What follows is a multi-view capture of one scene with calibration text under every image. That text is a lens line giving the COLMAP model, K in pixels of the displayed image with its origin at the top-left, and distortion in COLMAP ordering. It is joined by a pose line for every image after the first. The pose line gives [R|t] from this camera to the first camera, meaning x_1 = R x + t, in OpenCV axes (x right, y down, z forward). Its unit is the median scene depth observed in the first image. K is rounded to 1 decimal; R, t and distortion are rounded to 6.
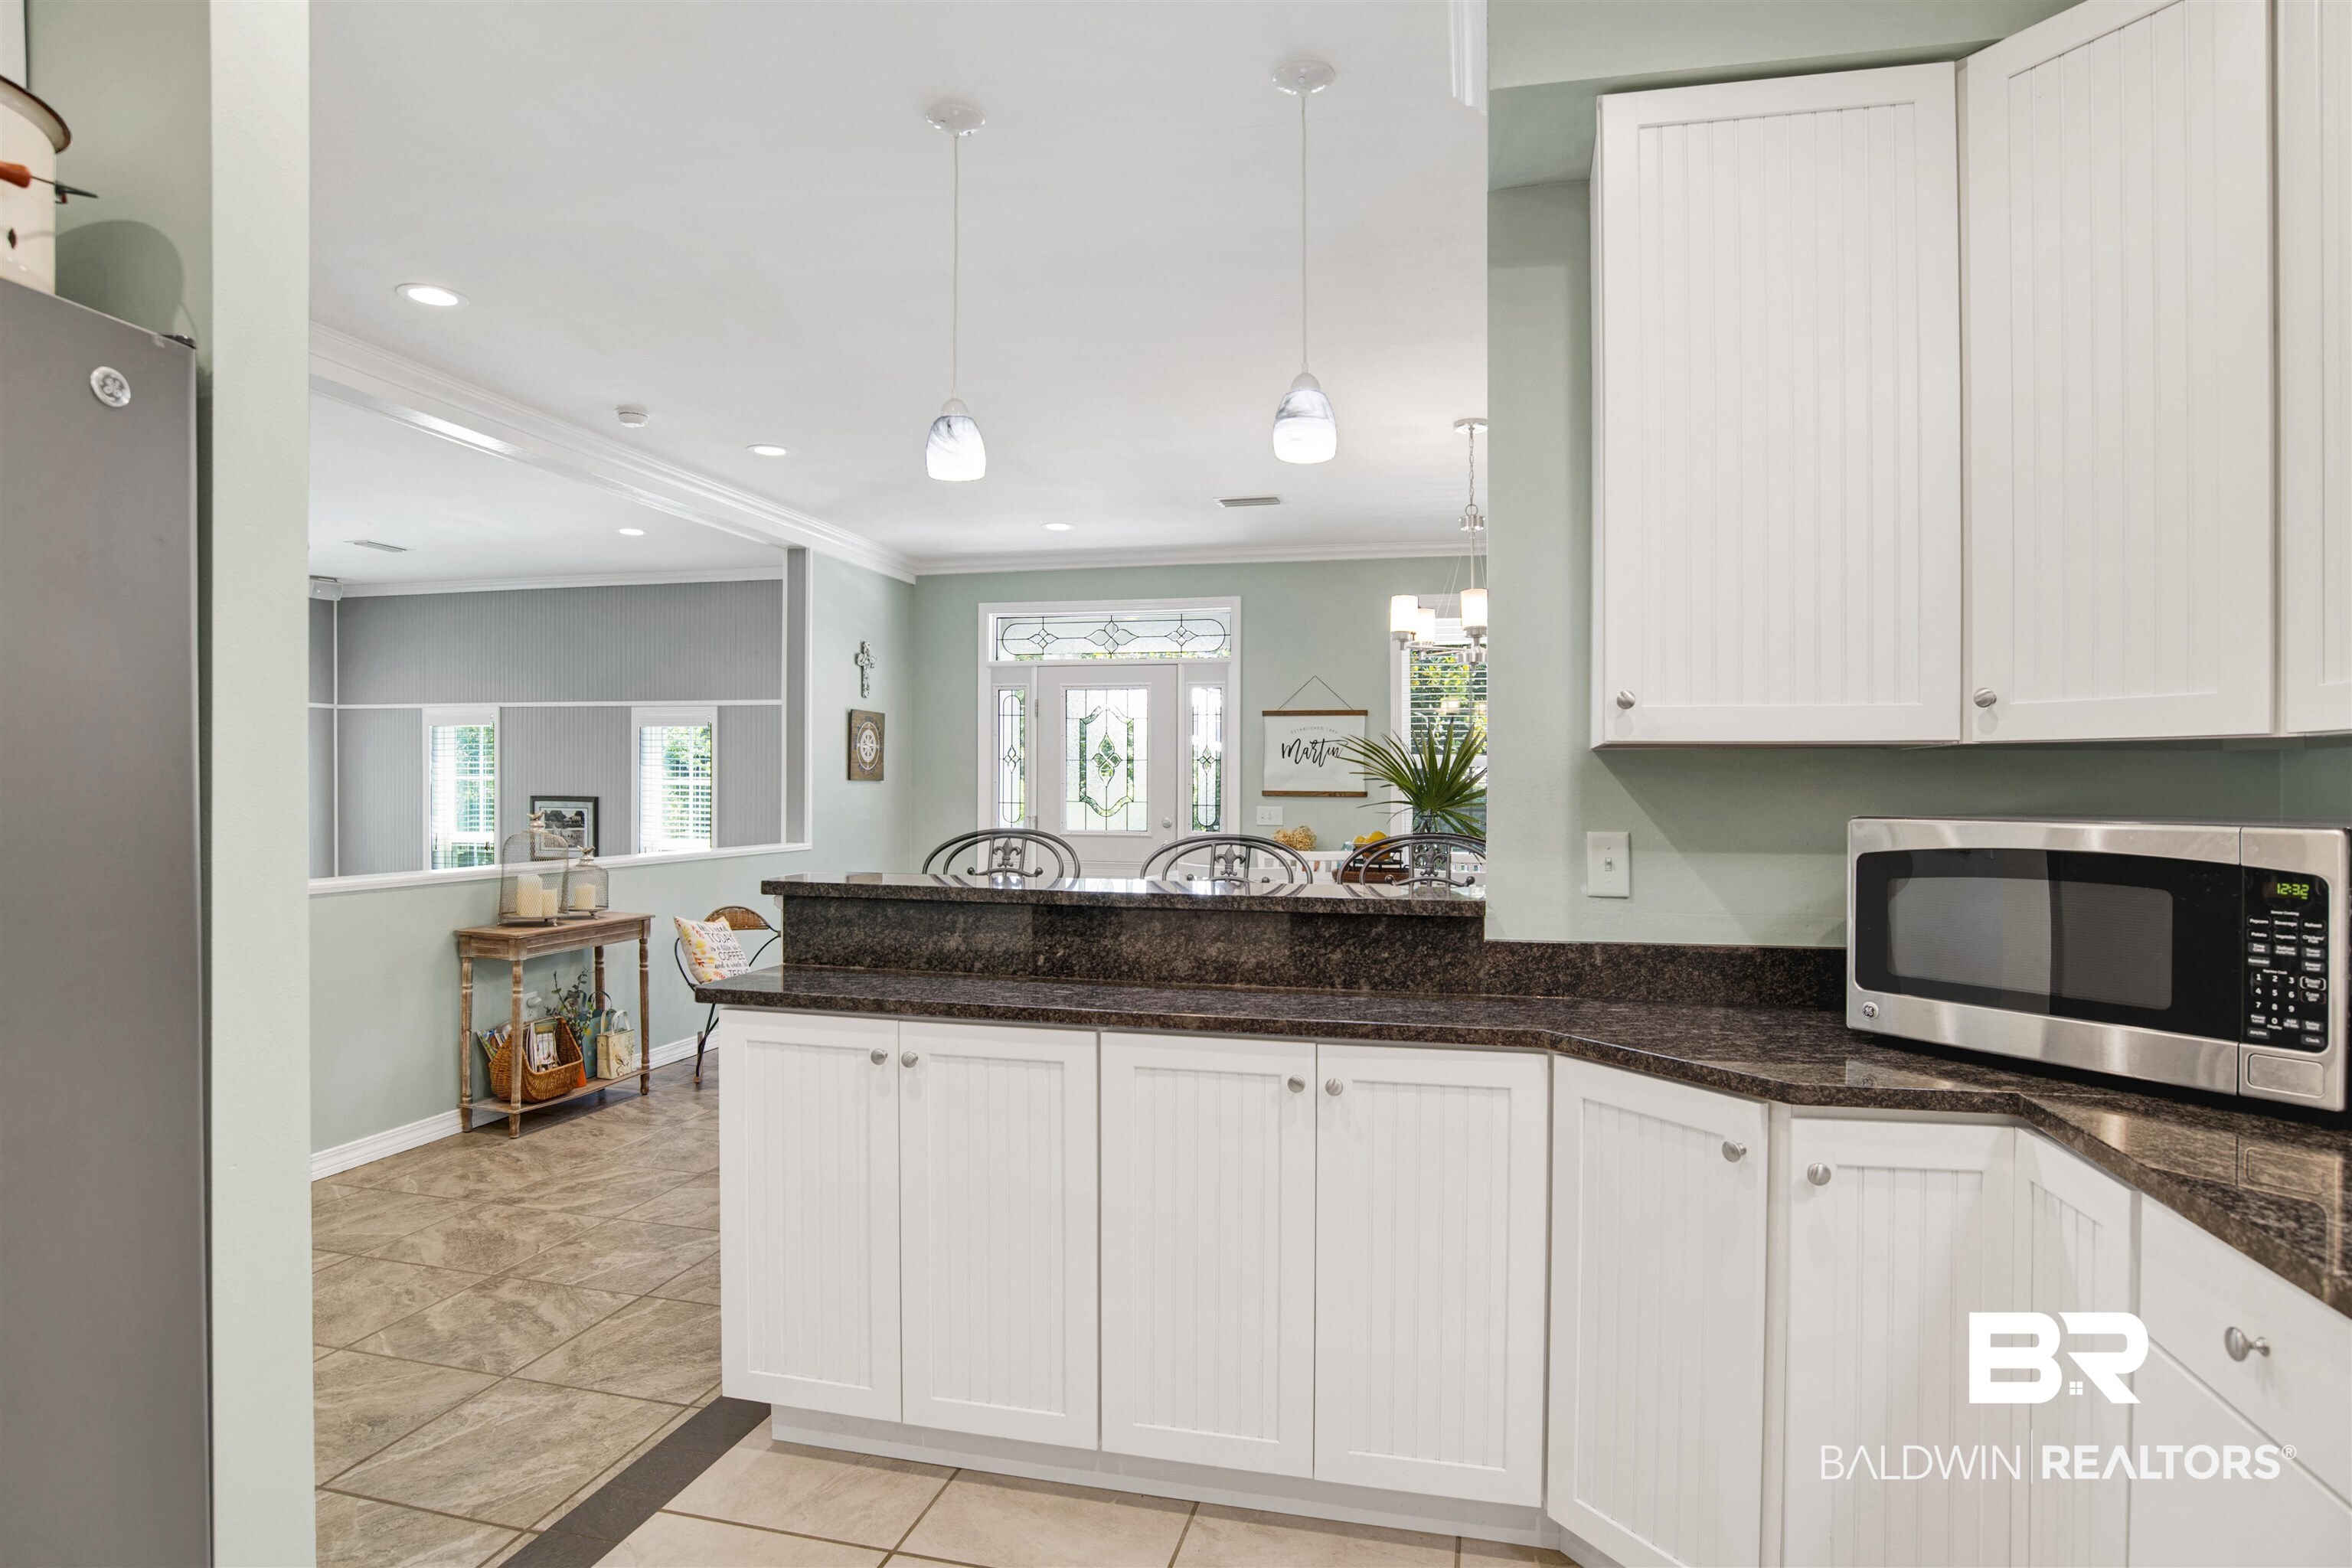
lens RADIAL K [[1257.4, 0, 1178.9], [0, 1257.4, 782.4], [0, 0, 1]] dist [-0.068864, 0.017864]
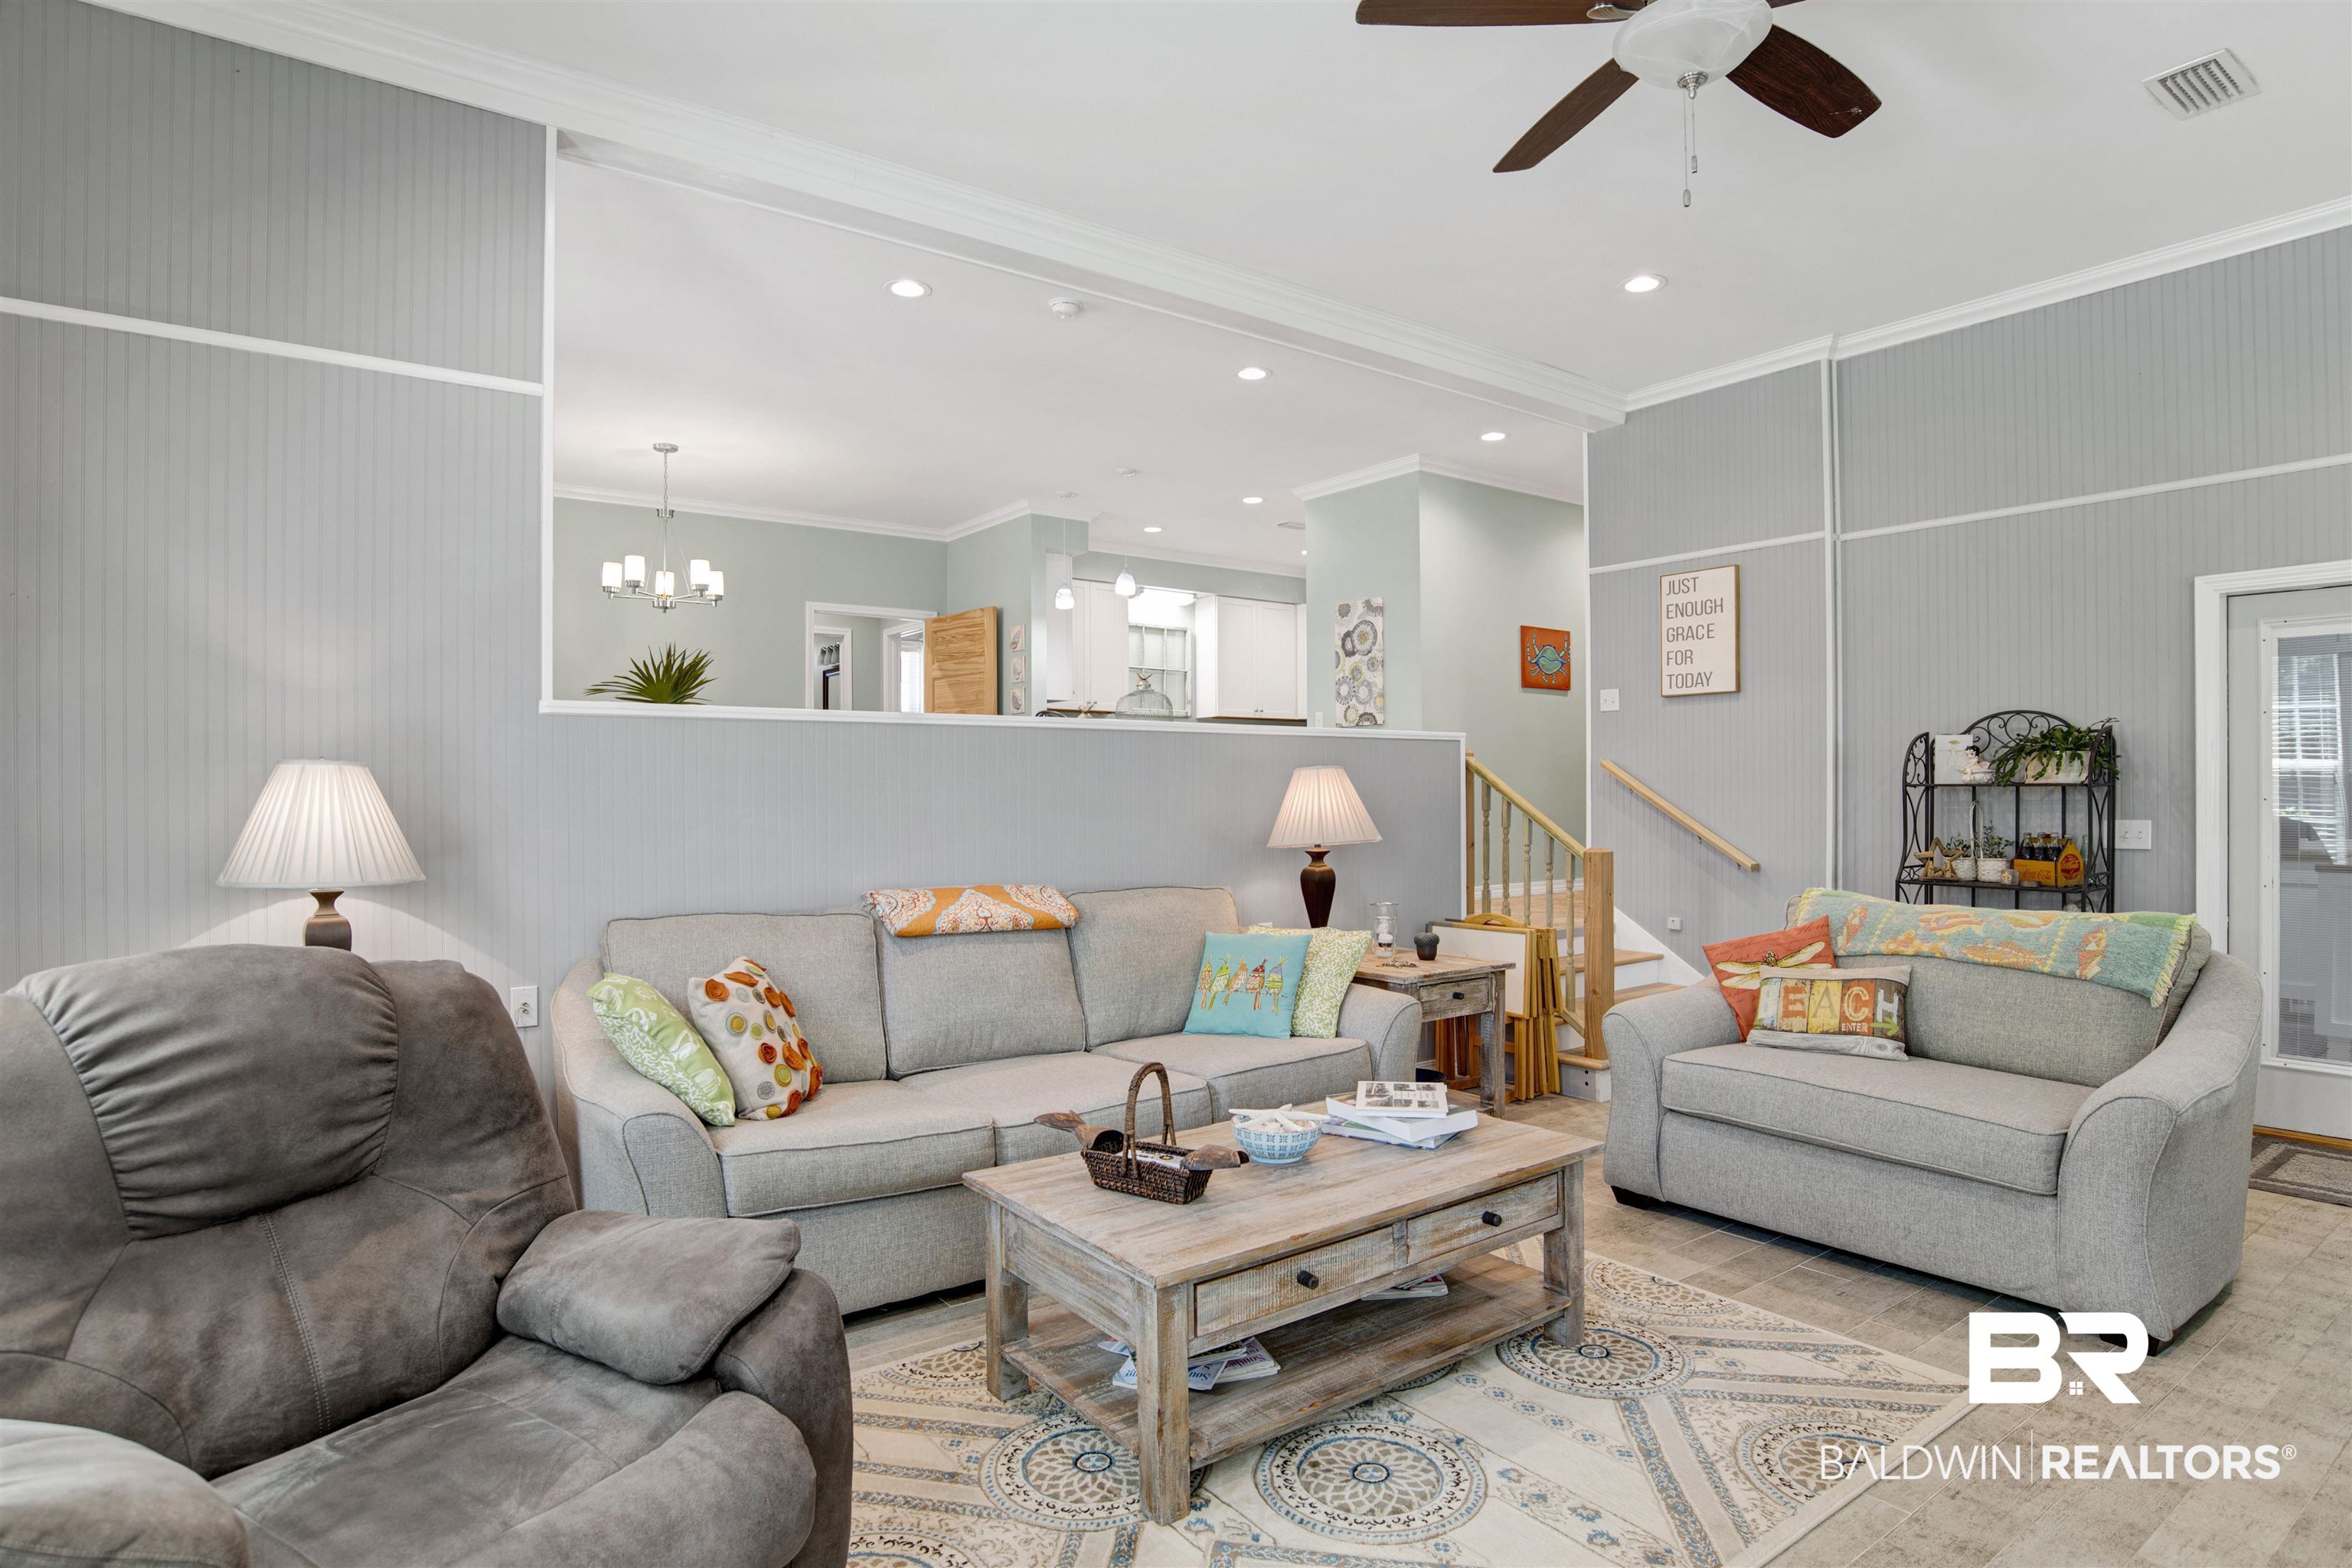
lens RADIAL K [[1271.6, 0, 1185.9], [0, 1271.6, 802.8], [0, 0, 1]] dist [-0.048747, 0.001068]
pose [[-0.774811, -0.008661, 0.632134, -0.773479], [-0.003872, 0.999952, 0.008954, 0.078379], [-0.632181, 0.004490, -0.774808, 1.149317]]
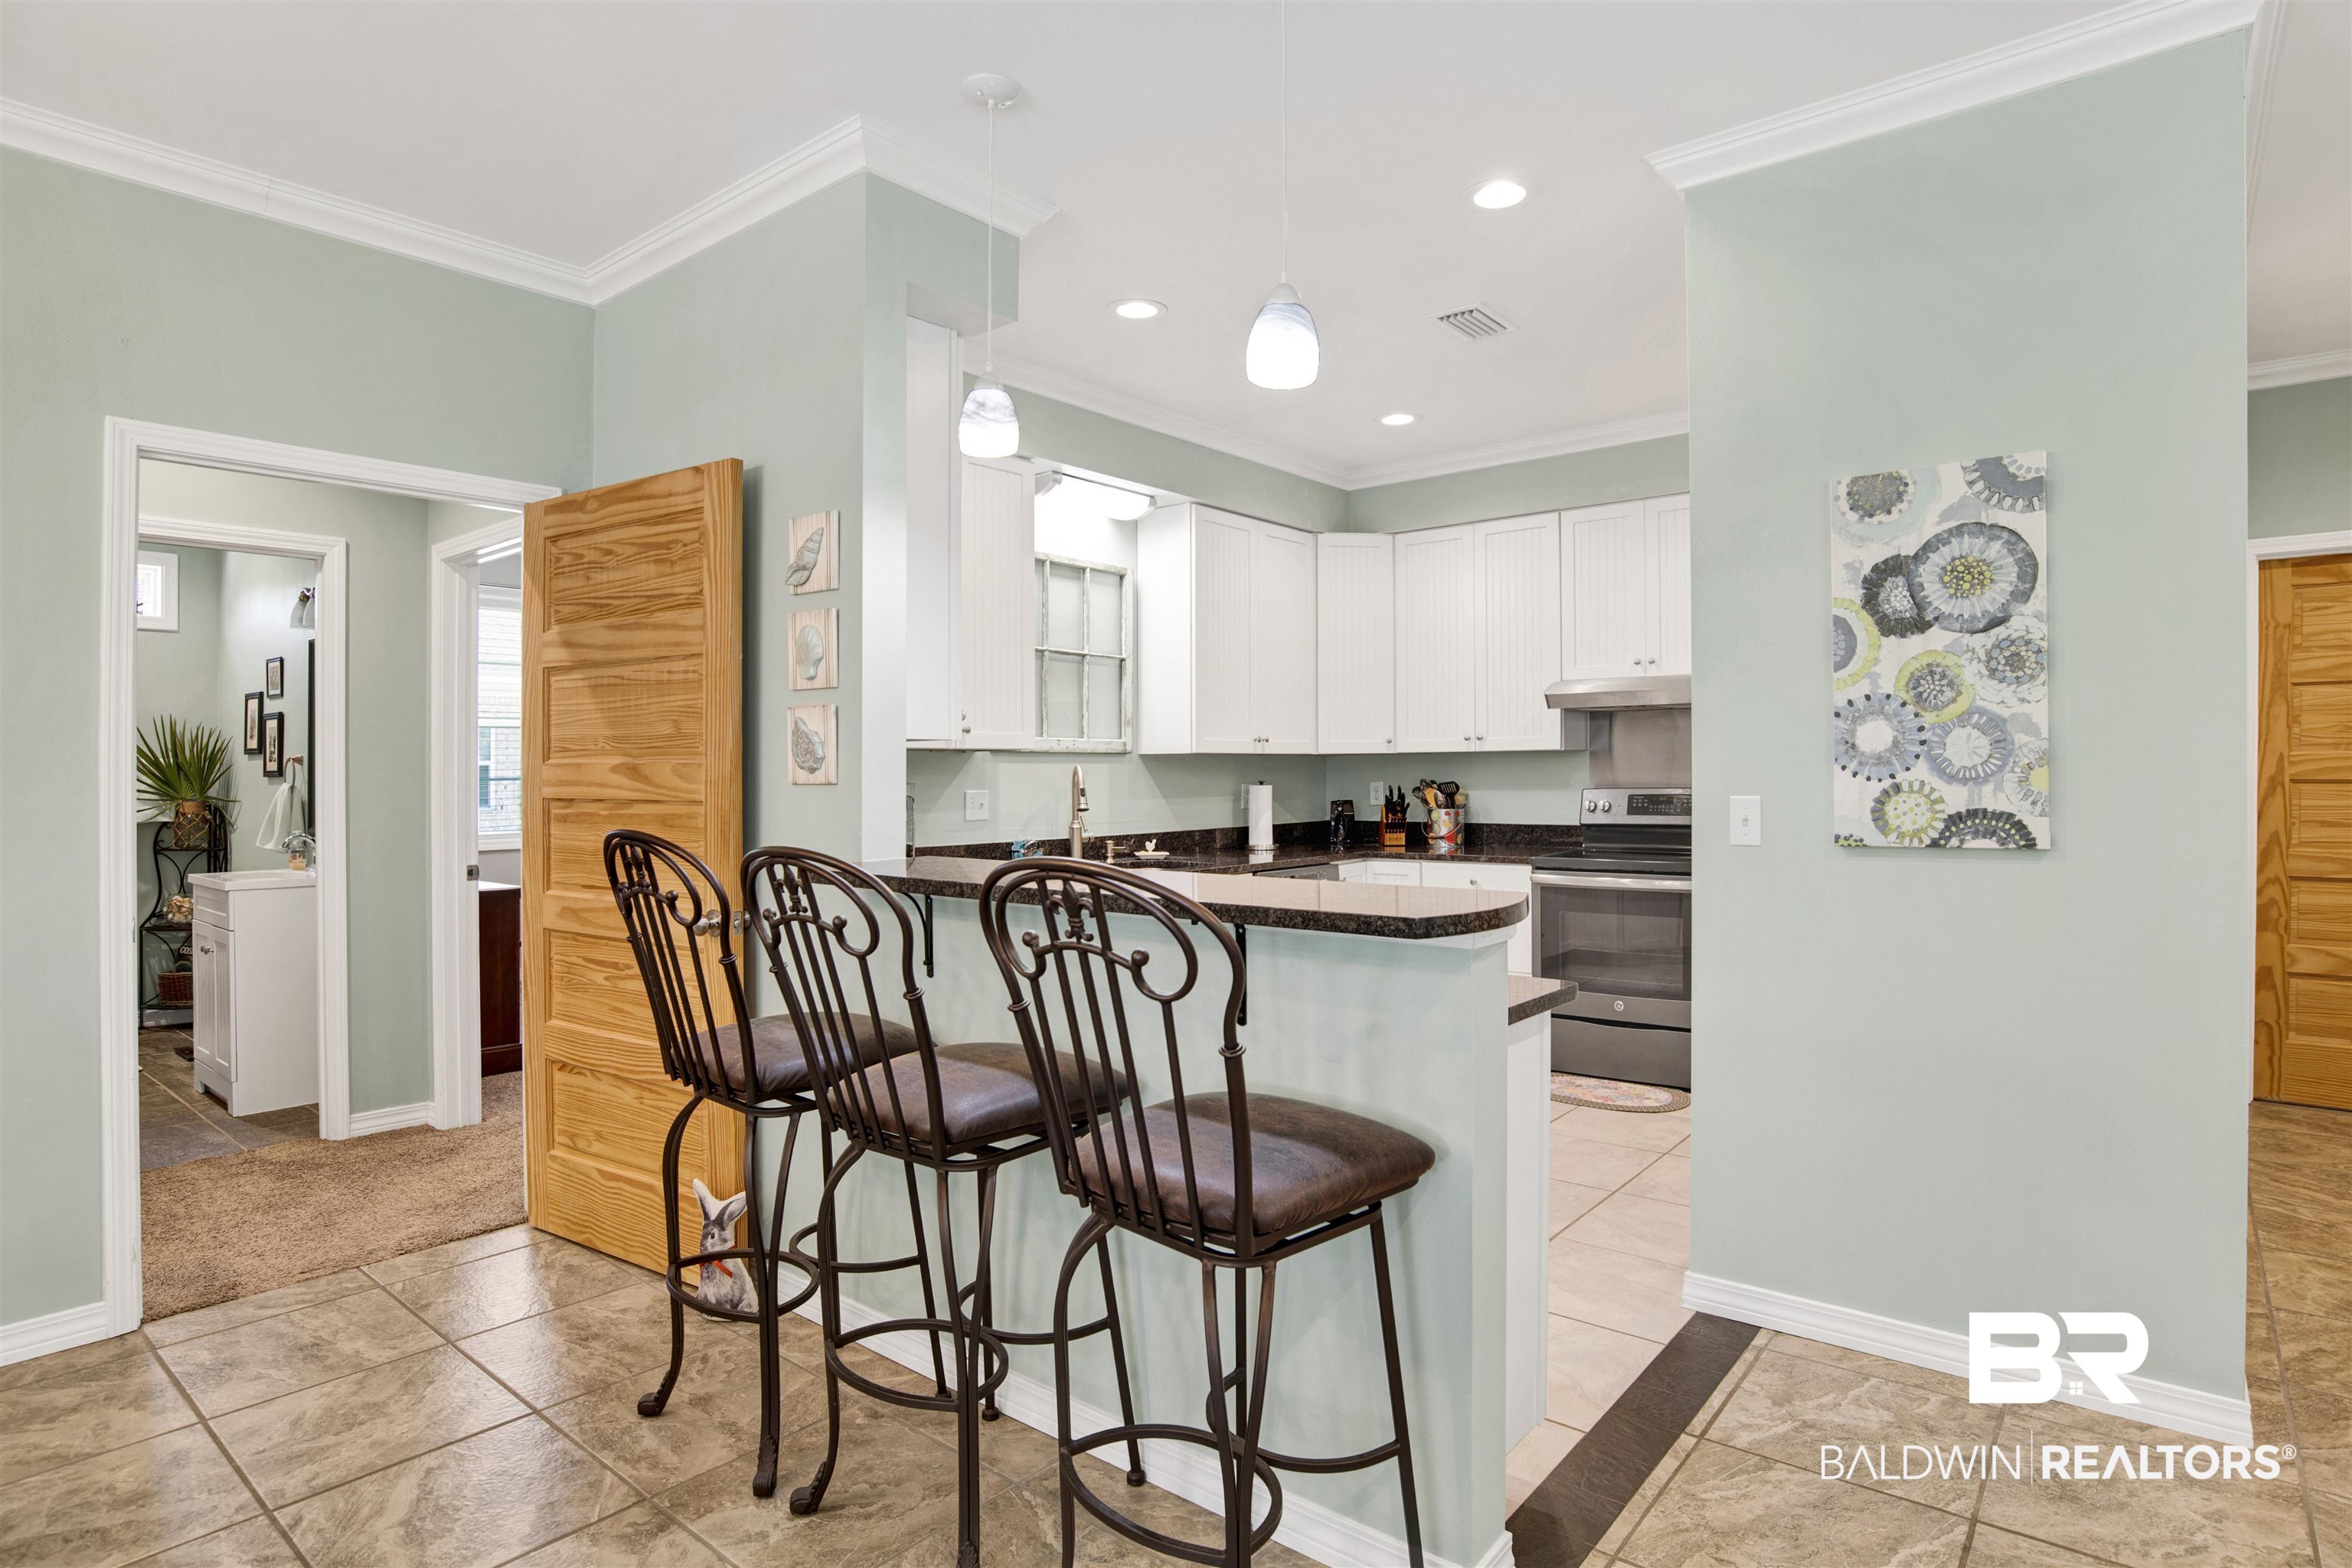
lens RADIAL K [[1236.4, 0, 1176.0], [0, 1236.4, 784.0], [0, 0, 1]] dist [-0.058455, 0.017166]
pose [[-0.902479, -0.007238, 0.430672, -0.162256], [-0.002919, 0.999939, 0.010688, 0.001959], [-0.430723, 0.008388, -0.902445, 0.619204]]
